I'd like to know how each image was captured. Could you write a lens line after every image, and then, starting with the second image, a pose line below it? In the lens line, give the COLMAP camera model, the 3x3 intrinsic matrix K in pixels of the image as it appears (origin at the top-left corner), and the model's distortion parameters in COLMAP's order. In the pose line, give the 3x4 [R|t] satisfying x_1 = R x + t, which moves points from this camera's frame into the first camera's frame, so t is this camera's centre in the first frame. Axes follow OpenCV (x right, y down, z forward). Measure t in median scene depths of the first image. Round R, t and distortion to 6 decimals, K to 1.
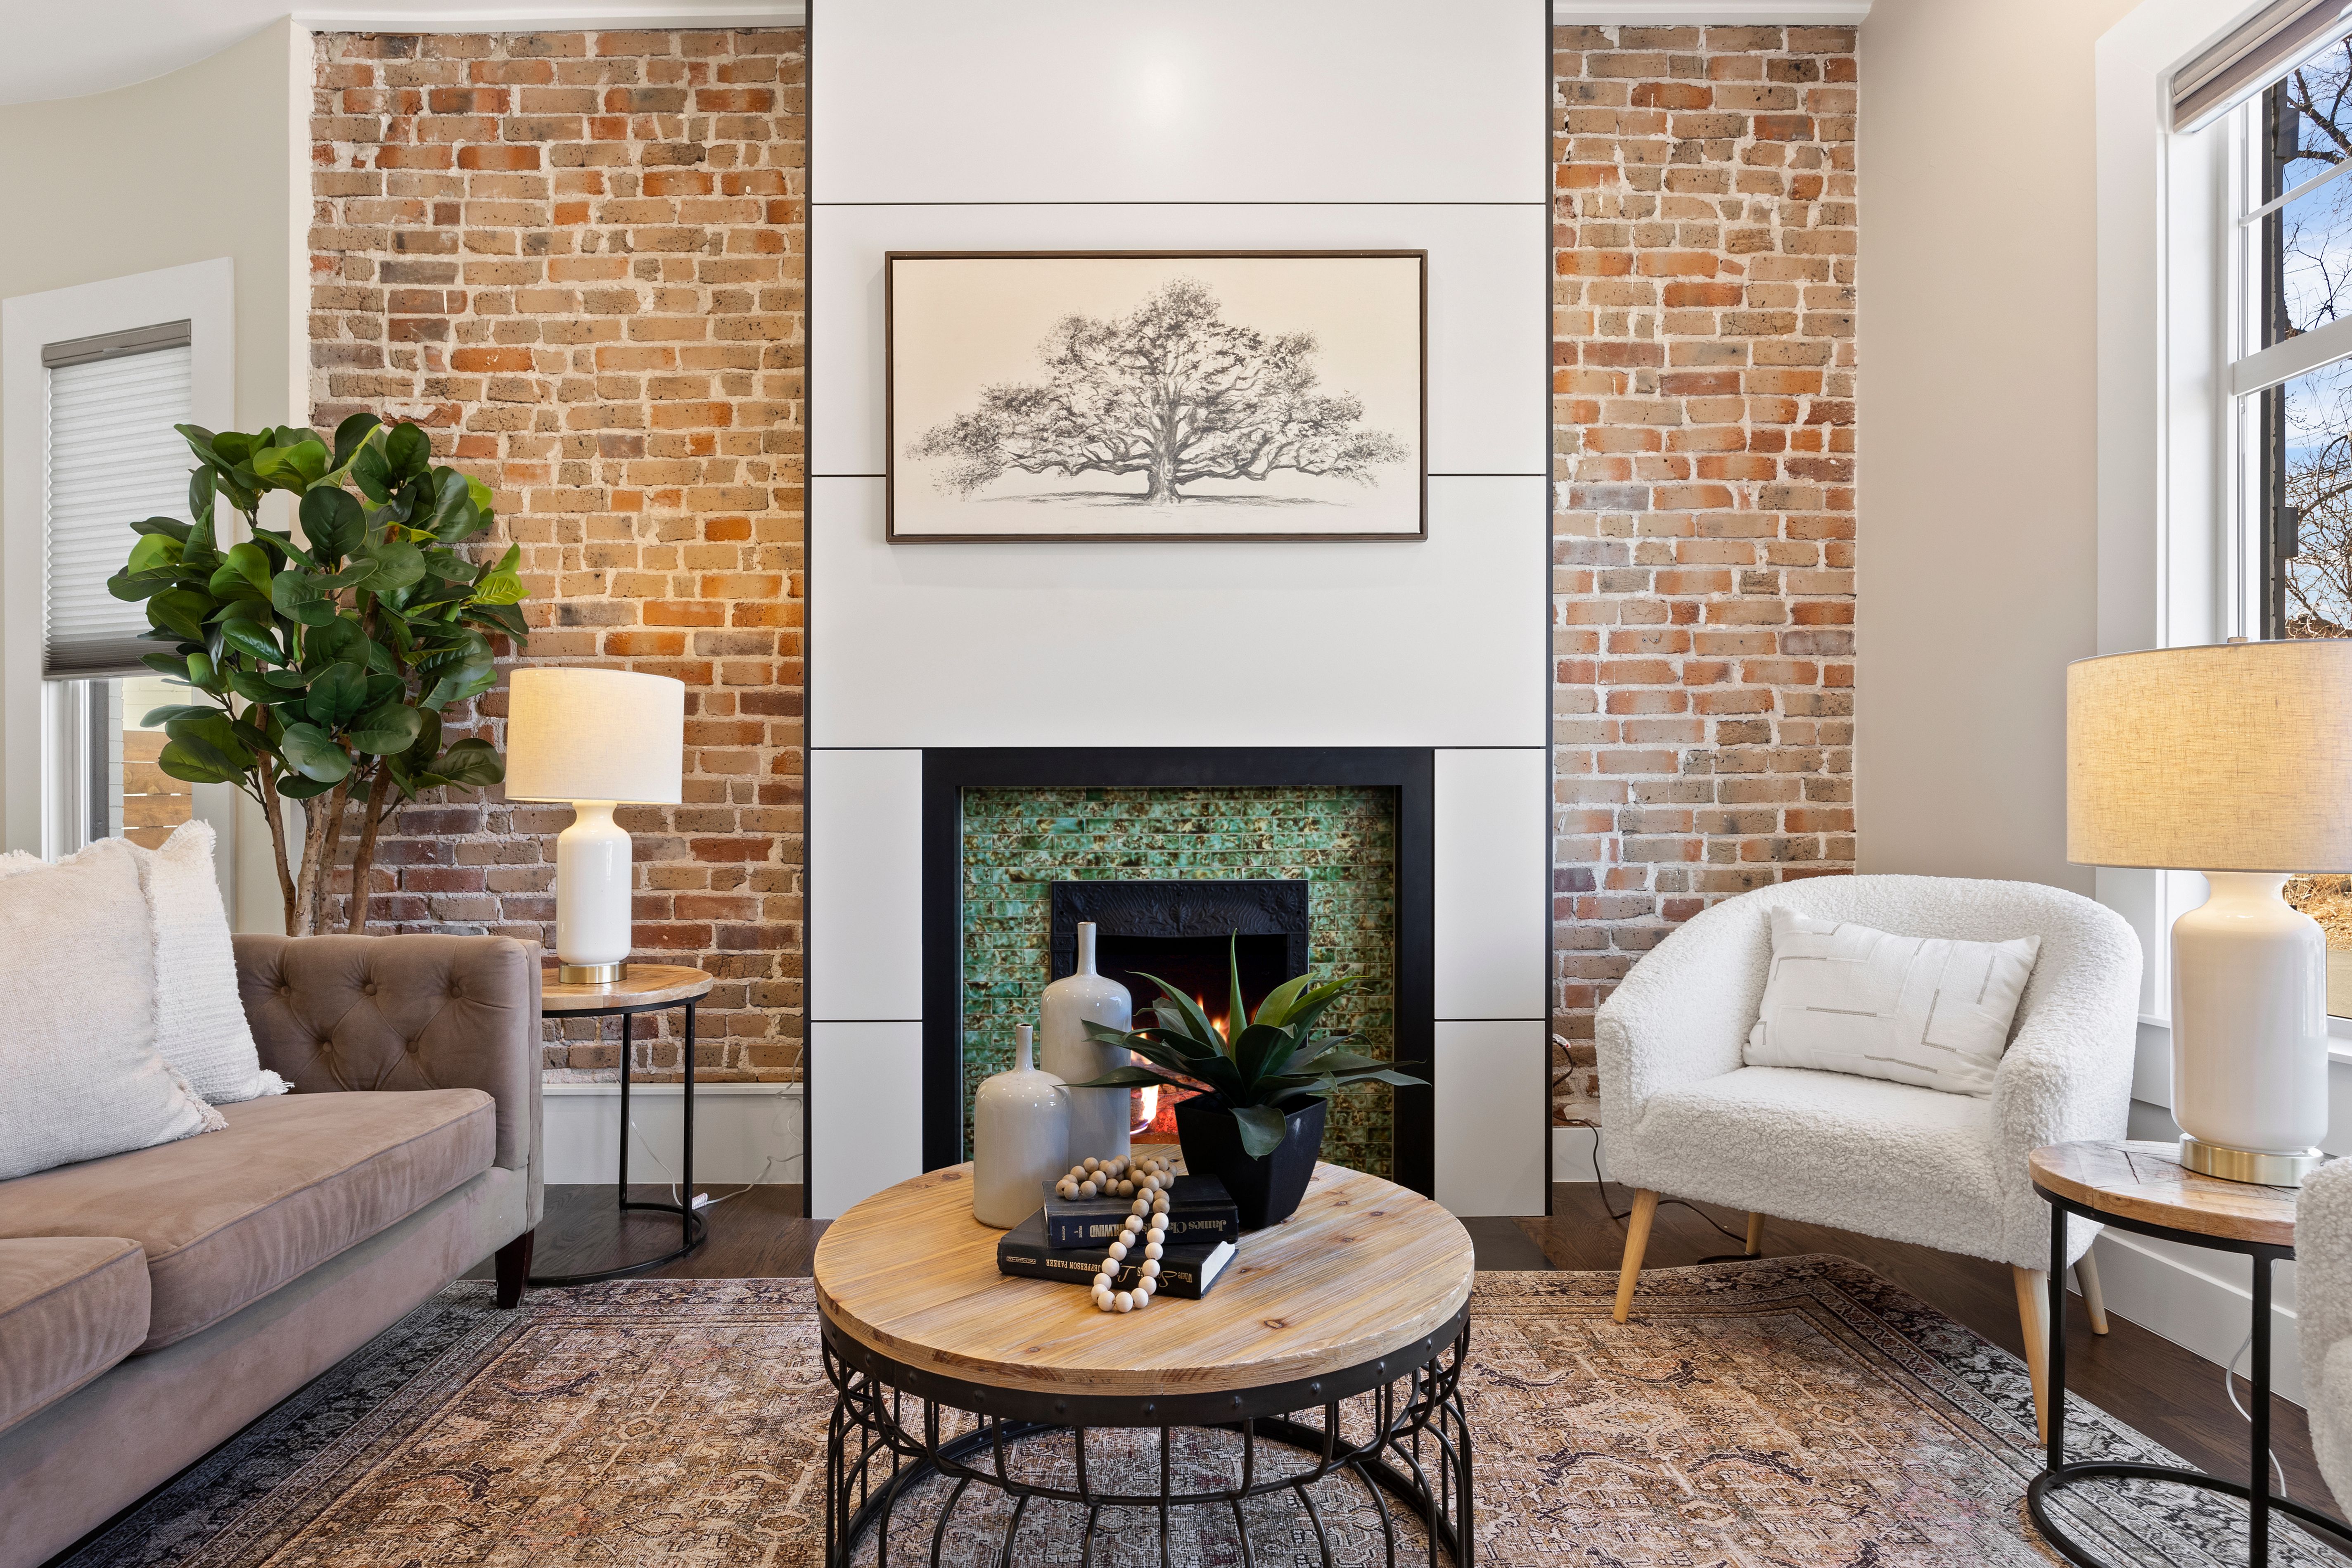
lens RADIAL K [[1276.9, 0, 1051.7], [0, 1276.9, 776.3], [0, 0, 1]] dist [-0.014767, 0.000801]
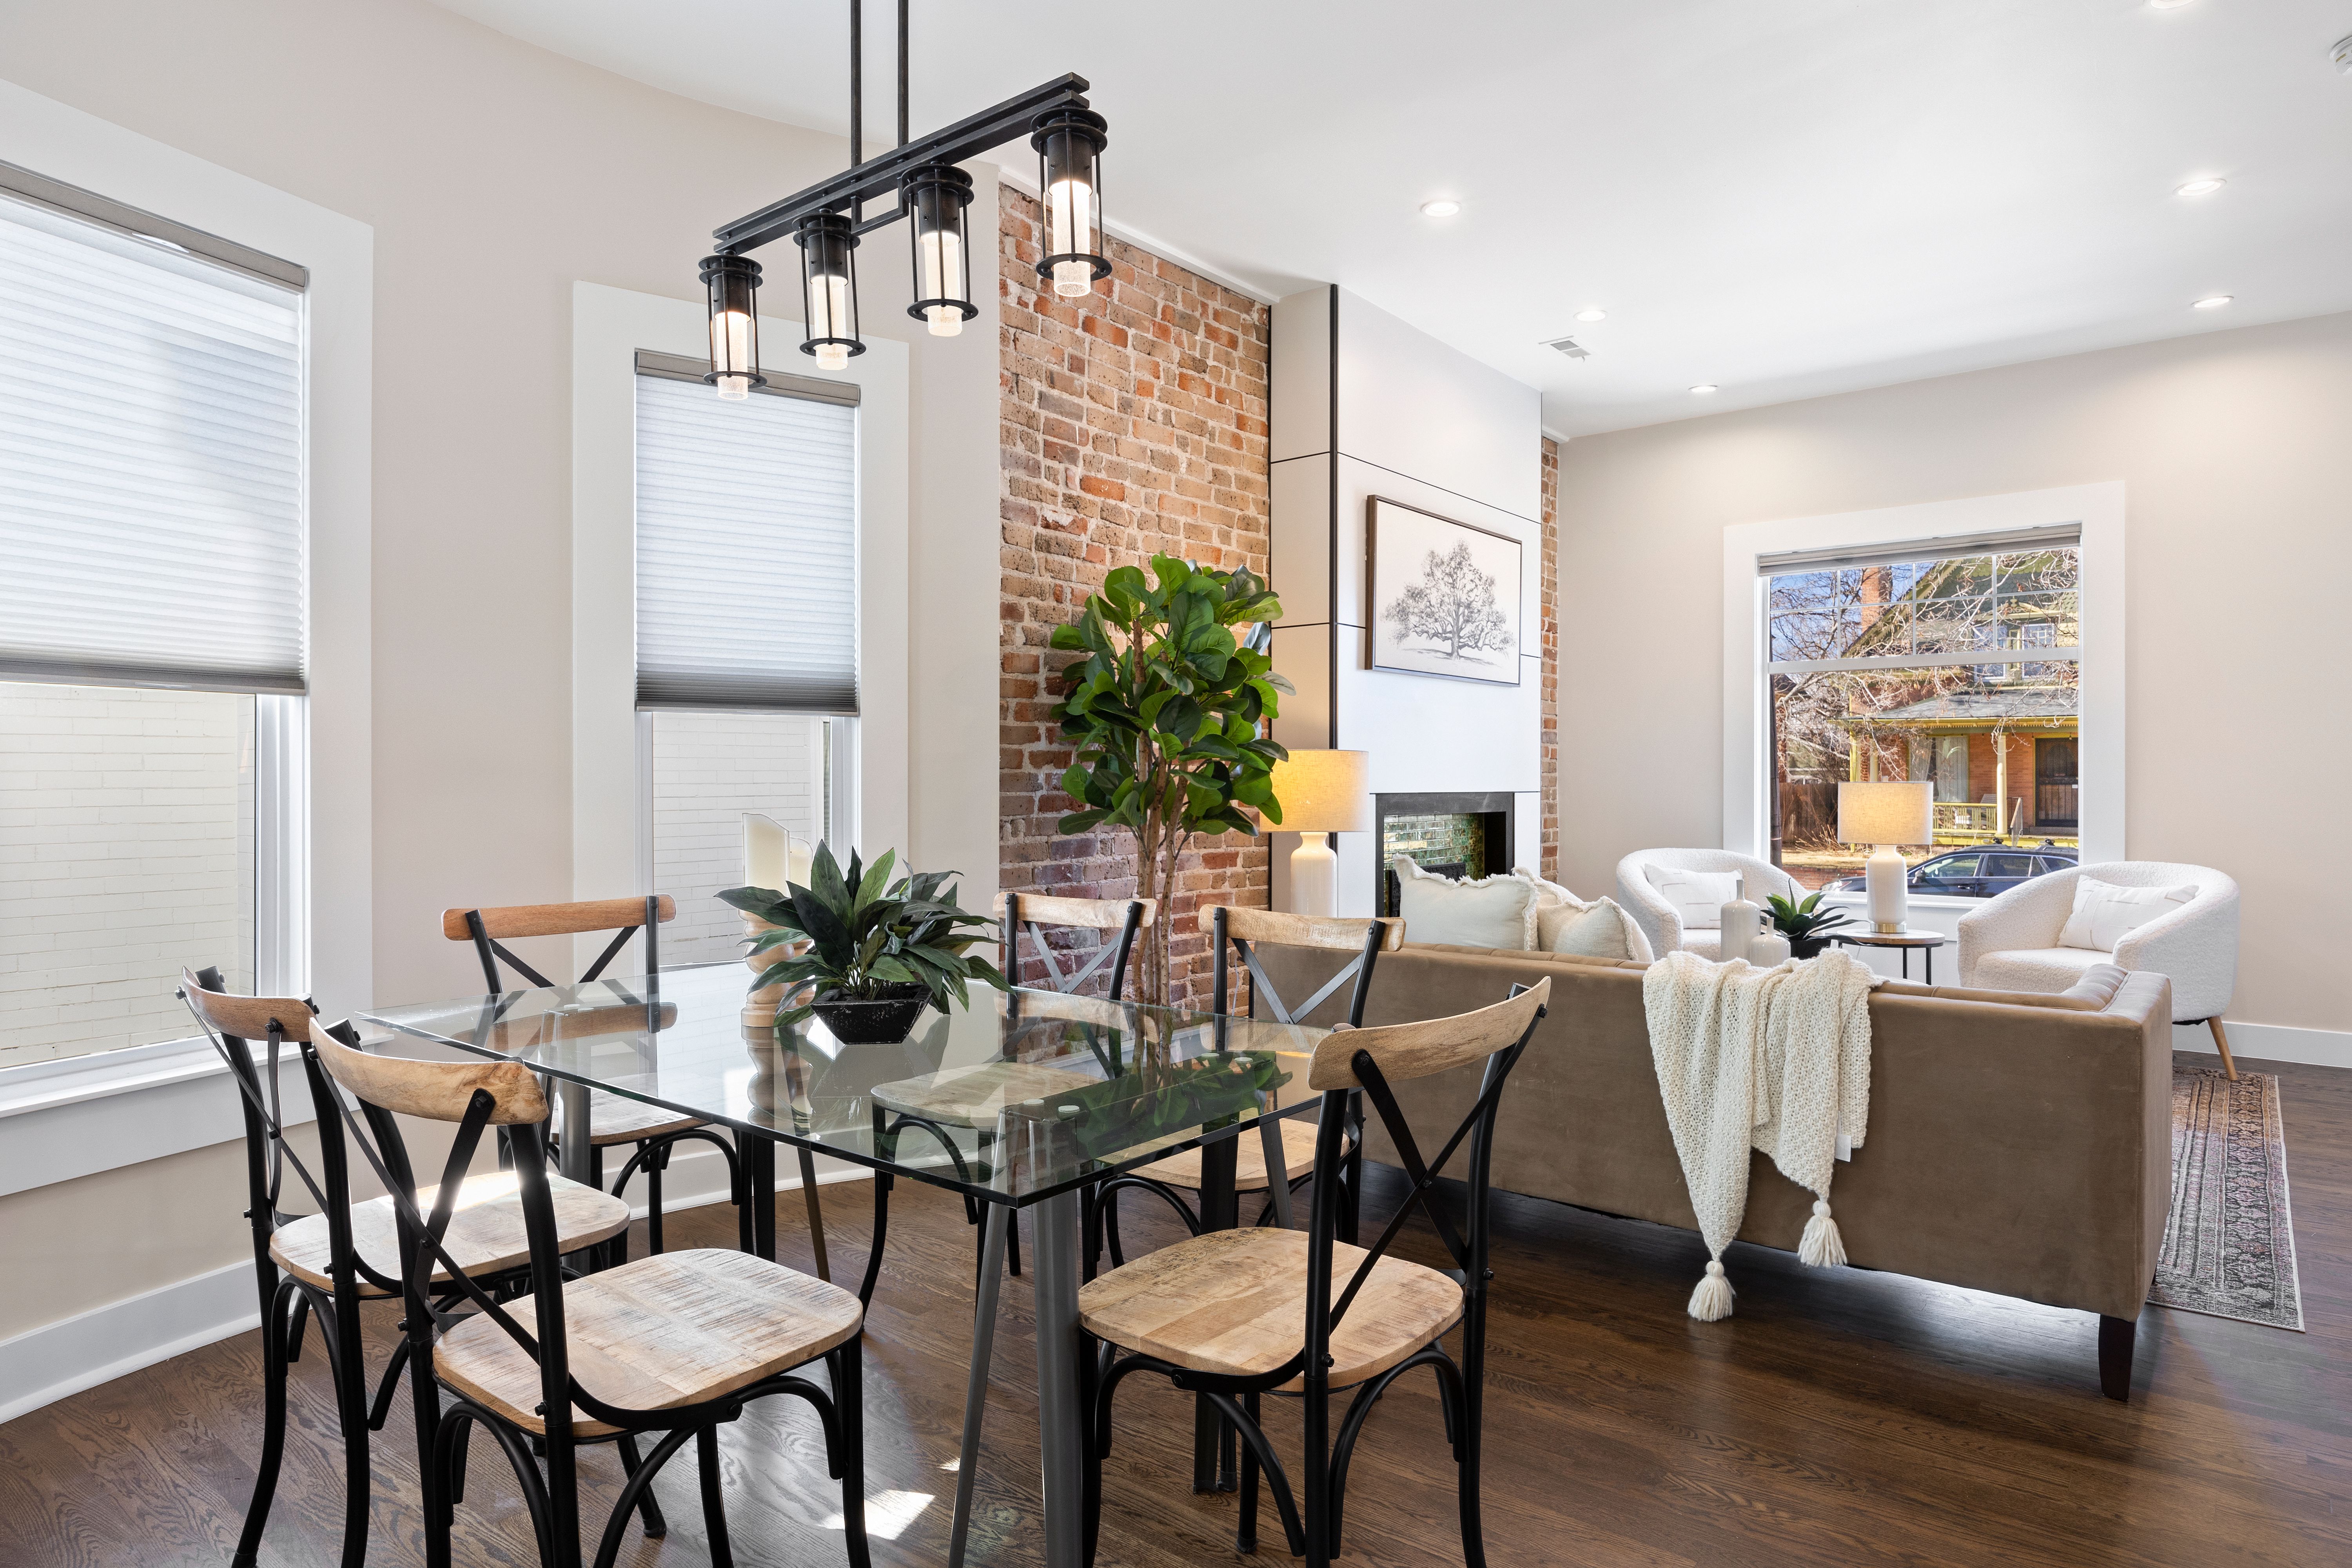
lens RADIAL K [[1304.3, 0, 1183.7], [0, 1304.3, 740.6], [0, 0, 1]] dist [-0.015127, 0.000829]
pose [[0.641272, 0.026093, 0.766870, -1.401664], [-0.020505, 0.999647, -0.016867, -0.051430], [-0.767040, -0.004909, 0.641581, 0.088756]]
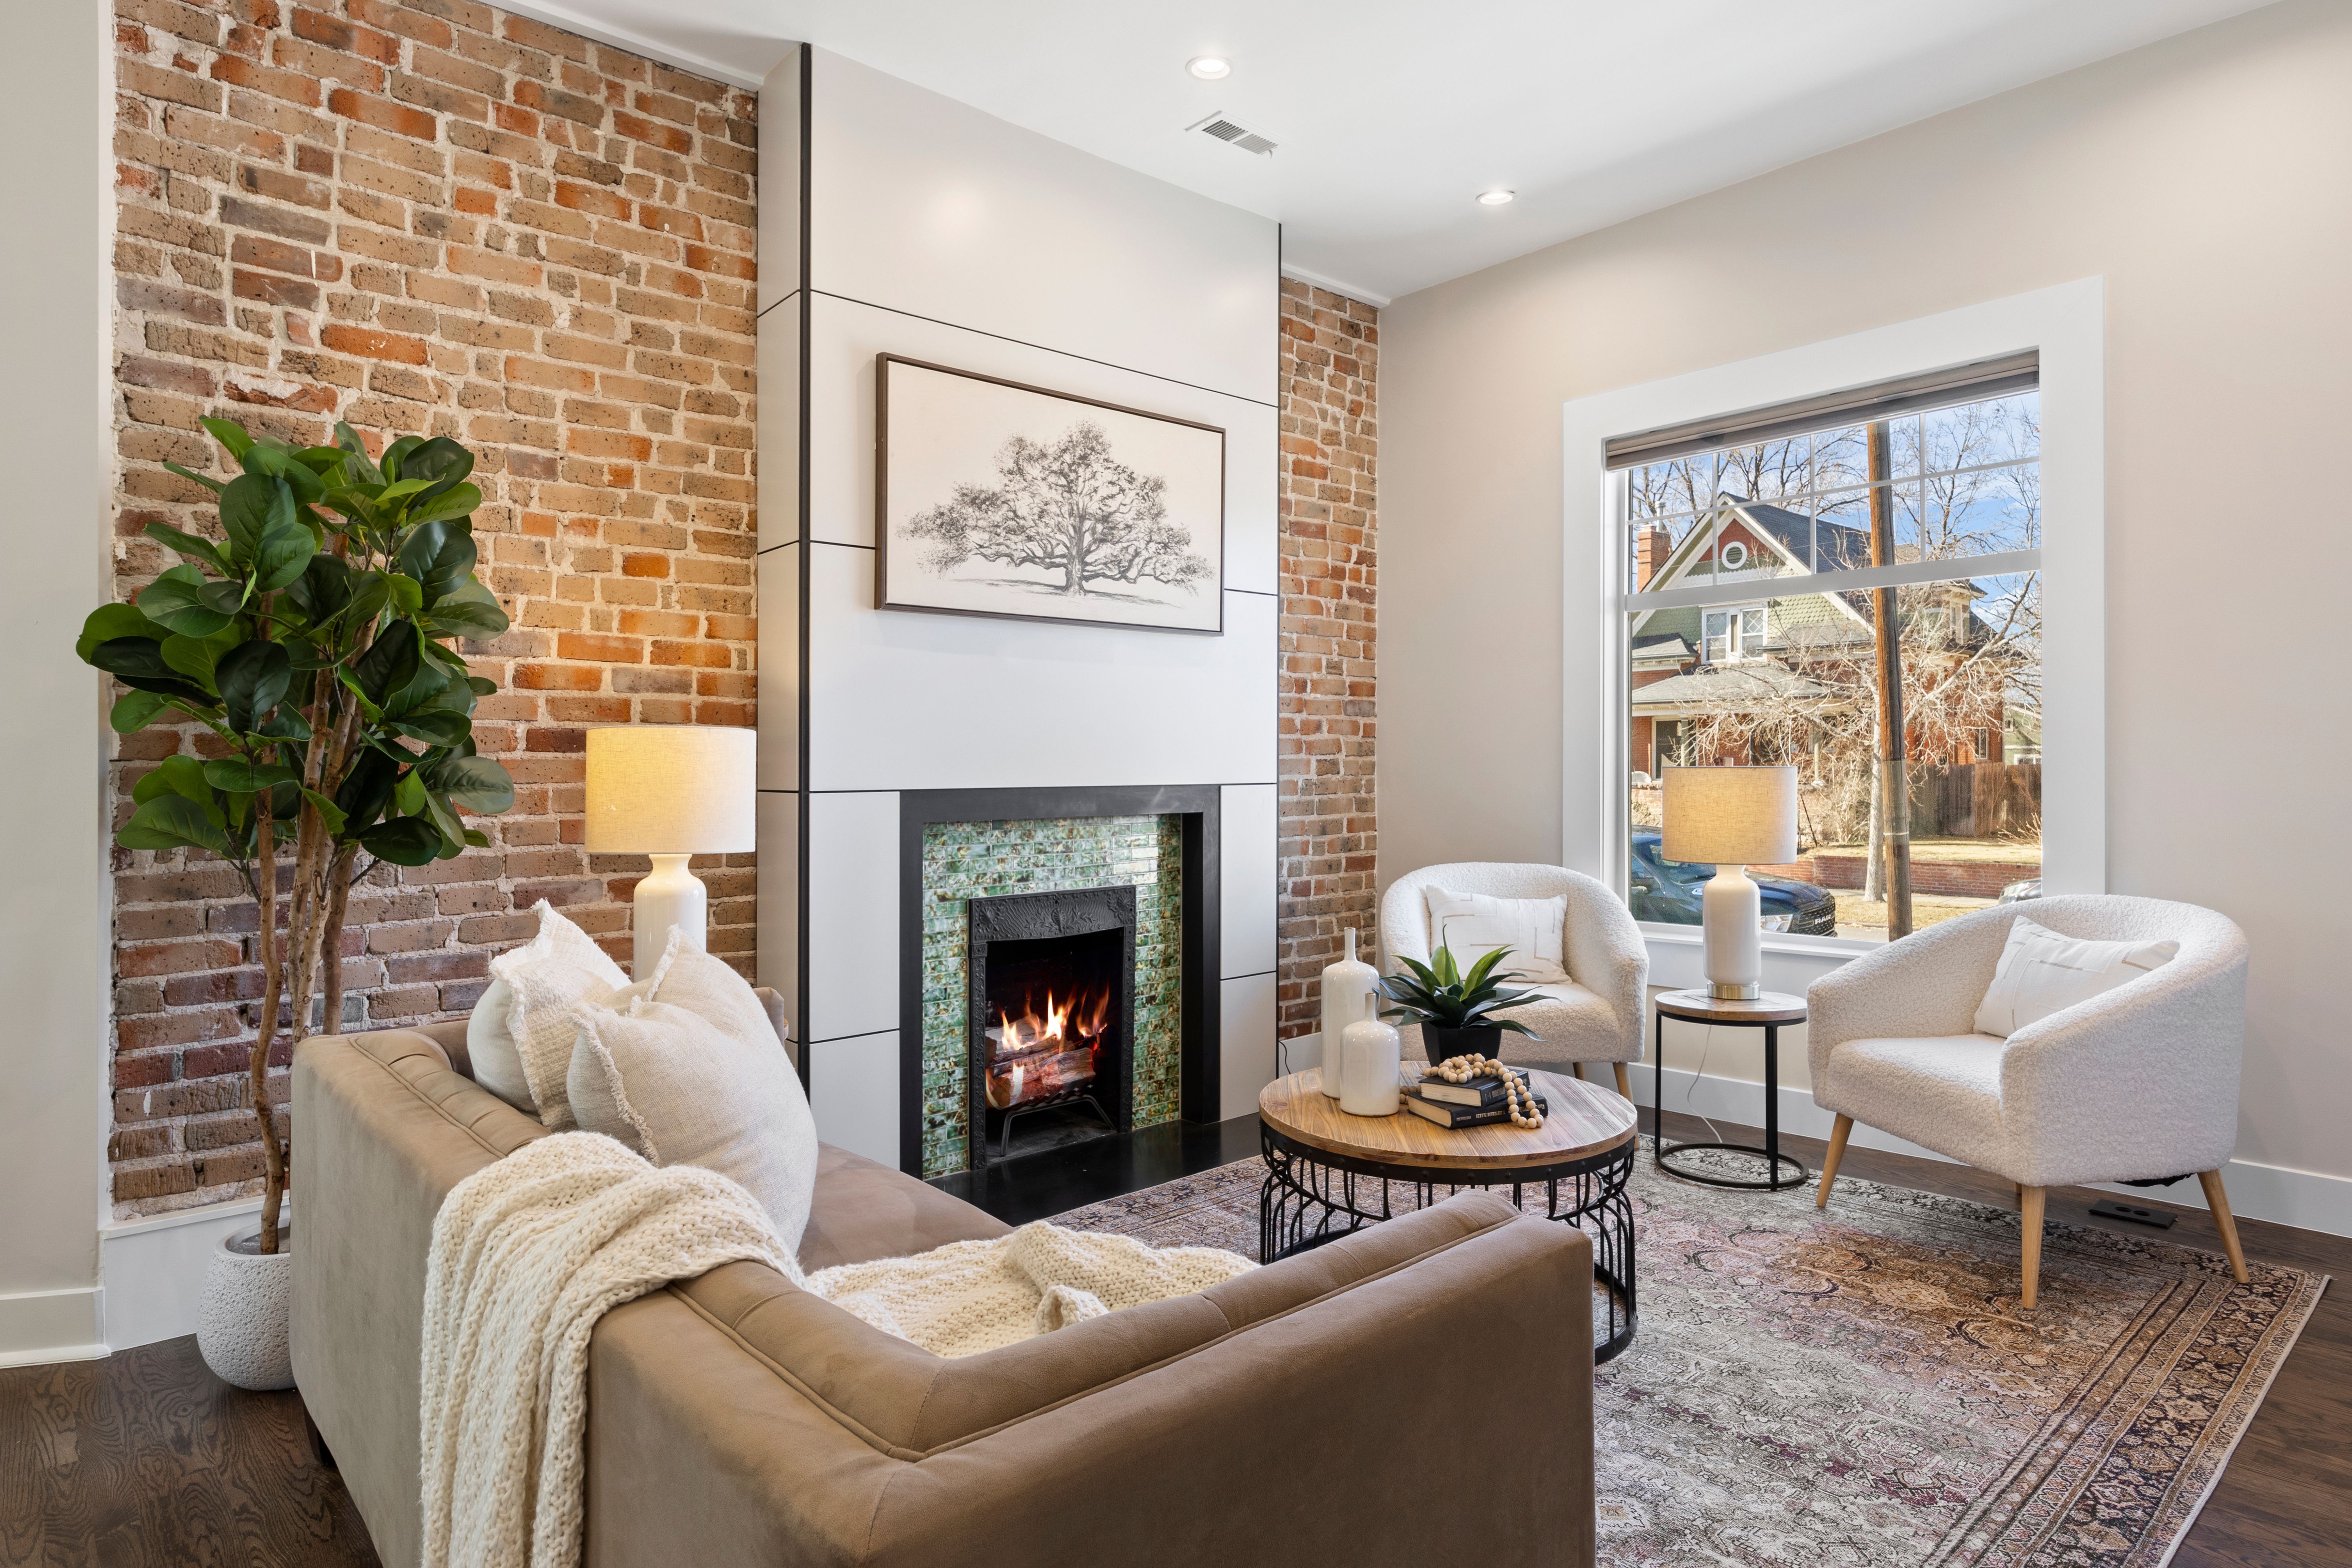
lens RADIAL K [[1369.6, 0, 1168.5], [0, 1369.6, 729.6], [0, 0, 1]] dist [-0.004644, -0.001858]
pose [[0.737980, 0.014547, 0.674666, -0.671571], [-0.009646, 0.999893, -0.011009, -0.058169], [-0.674754, 0.001617, 0.738041, -0.060532]]
